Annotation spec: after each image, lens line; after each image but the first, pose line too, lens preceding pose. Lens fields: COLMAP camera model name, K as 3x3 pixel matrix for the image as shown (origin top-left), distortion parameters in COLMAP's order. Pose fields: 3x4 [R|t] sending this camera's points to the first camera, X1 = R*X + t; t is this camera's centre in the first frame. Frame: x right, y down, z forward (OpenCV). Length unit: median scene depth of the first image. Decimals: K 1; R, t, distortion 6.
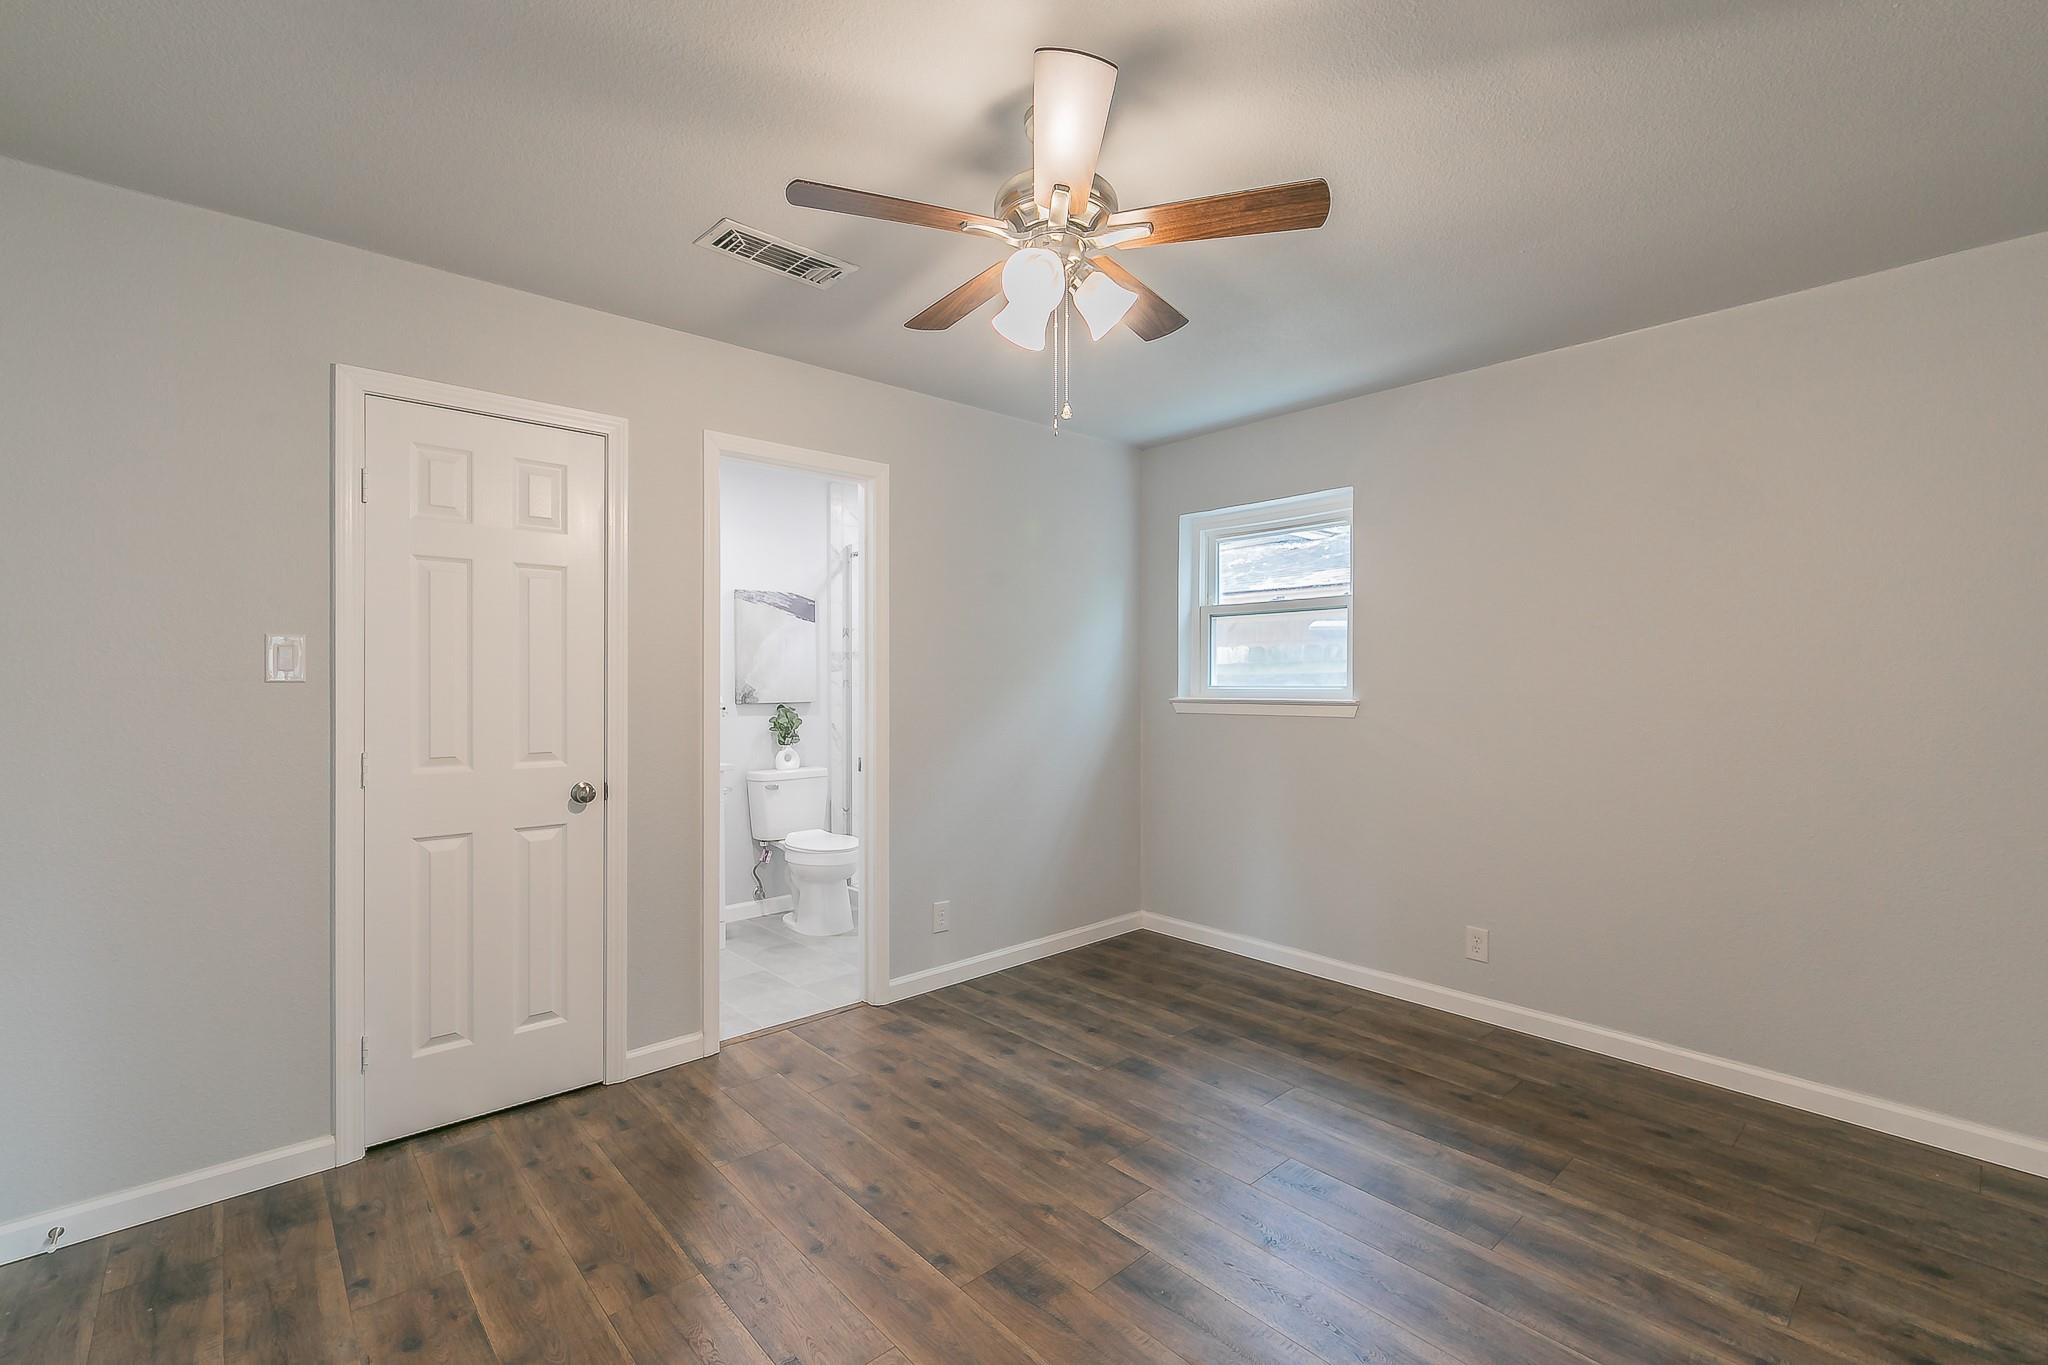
lens RADIAL K [[879.4, 0, 1013.3], [0, 879.4, 685.3], [0, 0, 1]] dist [0.000867, -0.000213]
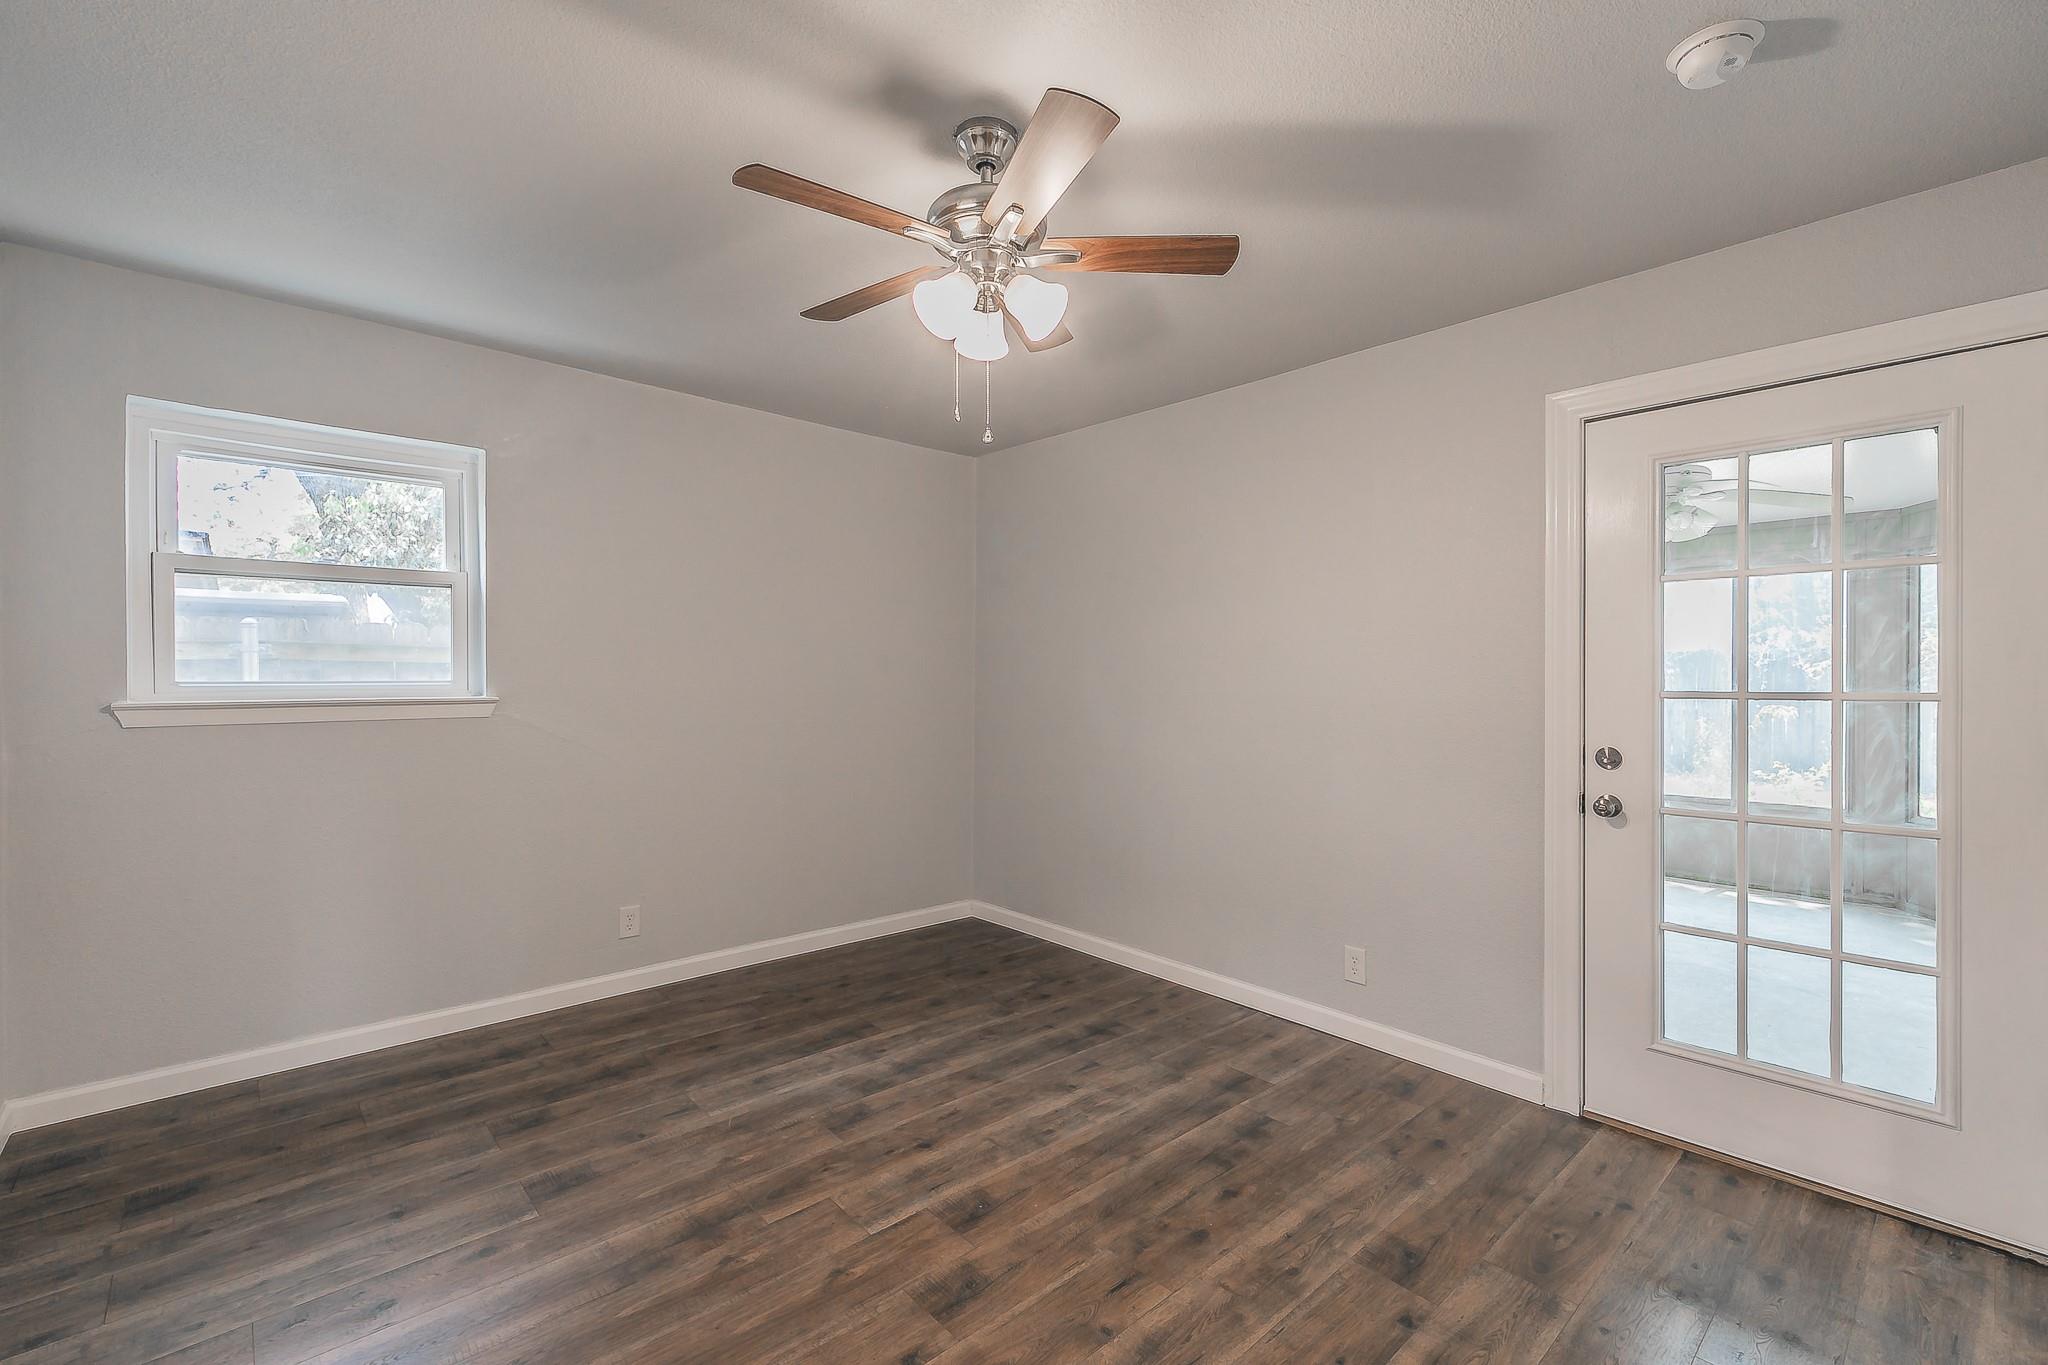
lens RADIAL K [[880.2, 0, 1035.1], [0, 880.2, 680.9], [0, 0, 1]] dist [0.000635, -0.000314]
pose [[-0.014157, -0.006979, 0.999875, -0.564620], [-0.001245, 0.999975, 0.006962, -0.006494], [-0.999899, -0.001146, -0.014165, 0.540404]]
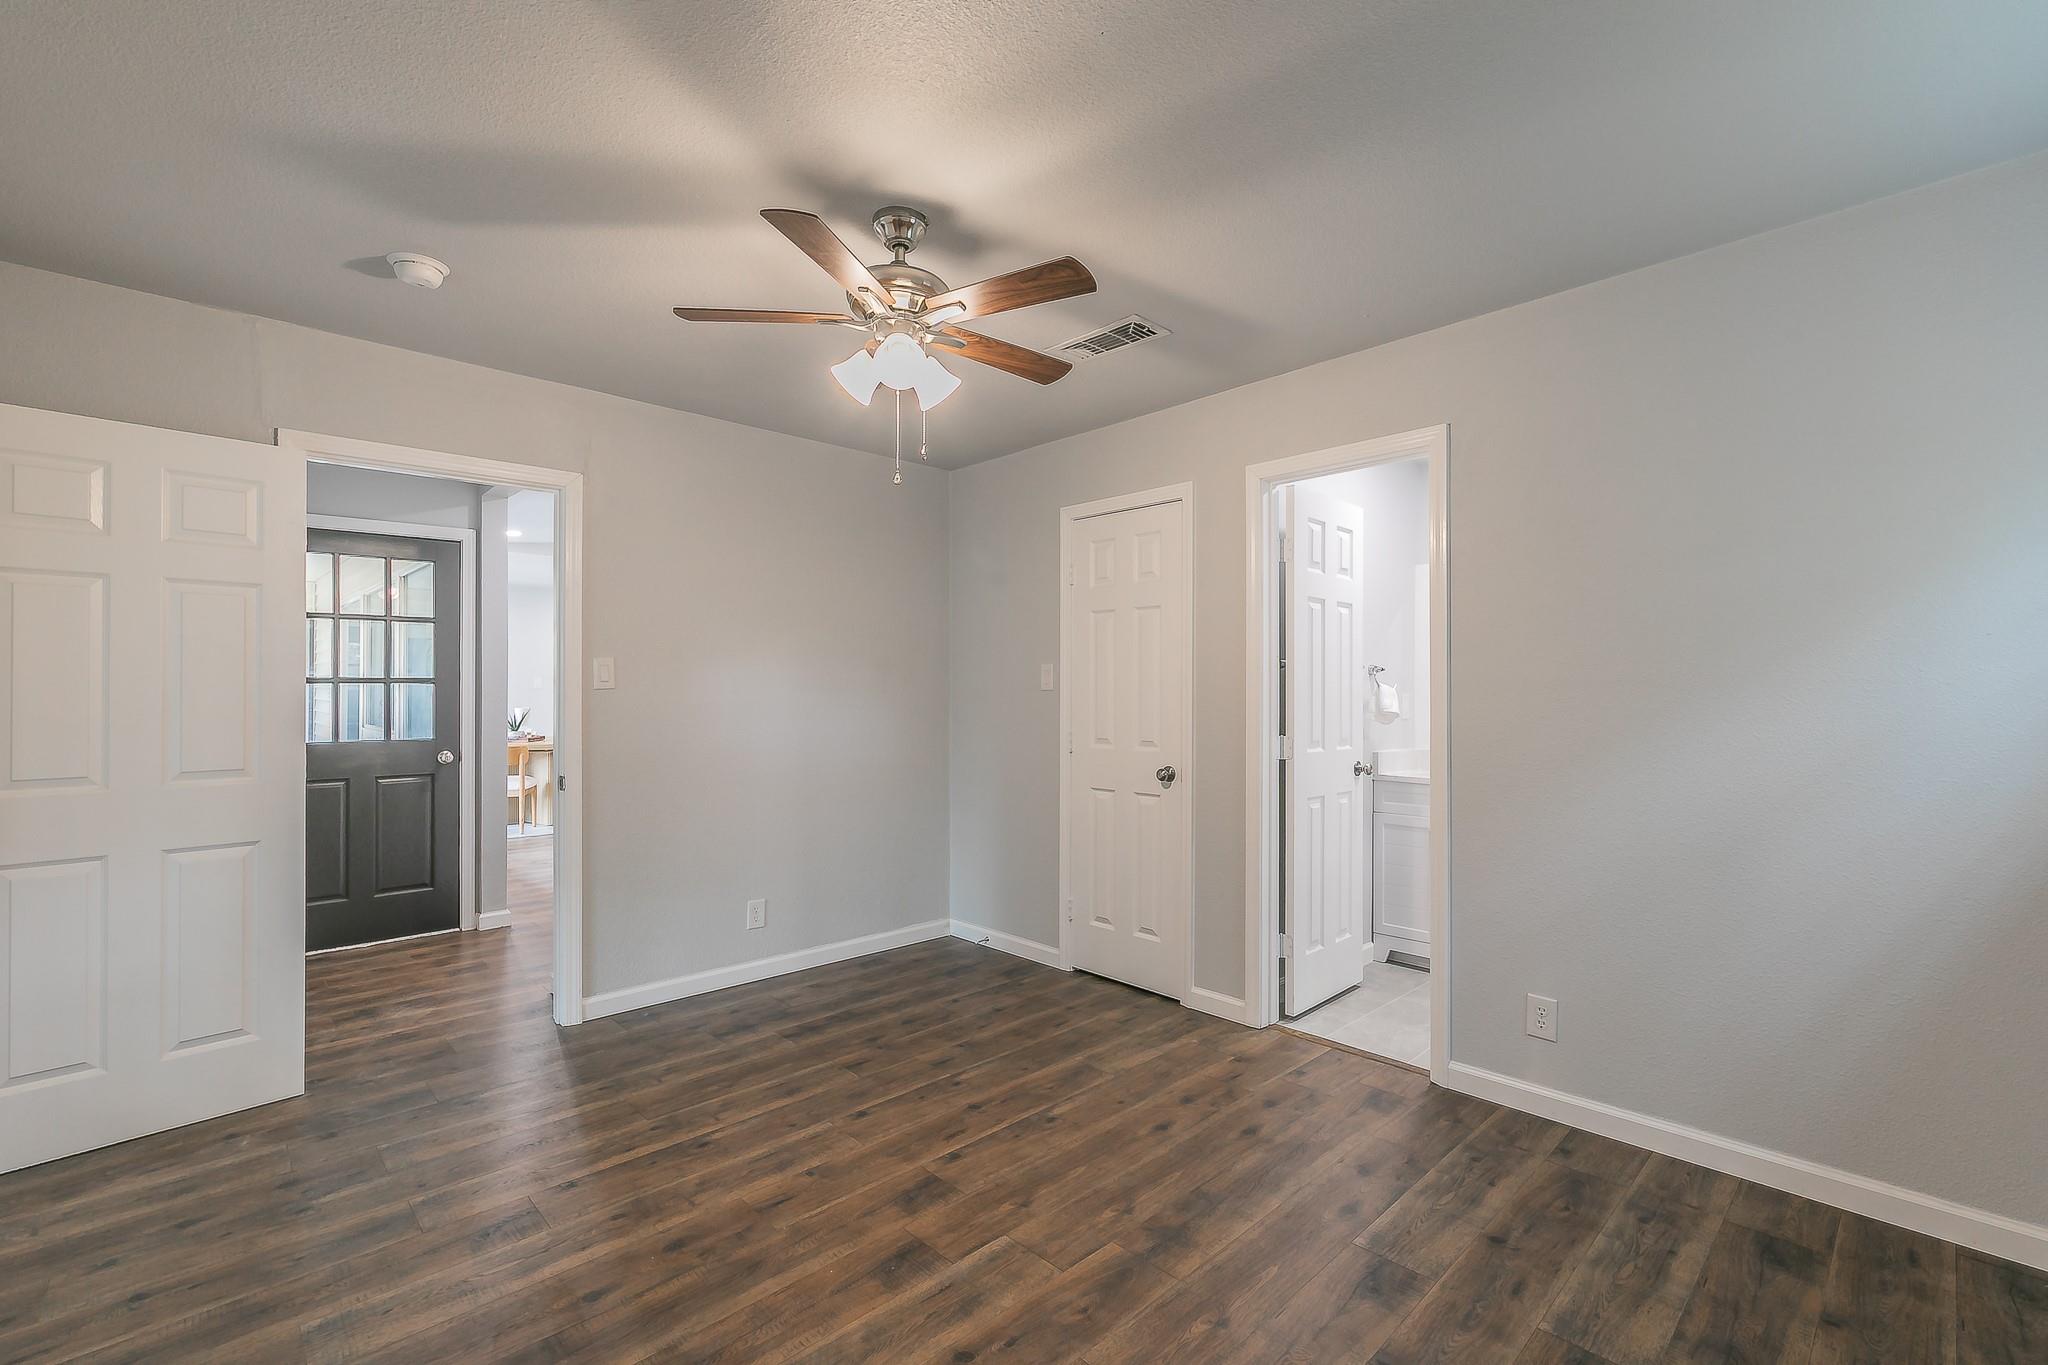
lens RADIAL K [[872.4, 0, 1046.0], [0, 872.4, 689.0], [0, 0, 1]] dist [0.000164, 0.000050]
pose [[0.053208, -0.003225, -0.998578, 0.700898], [-0.003001, 0.999990, -0.003390, -0.000913], [0.998579, 0.003177, 0.053198, 0.643248]]
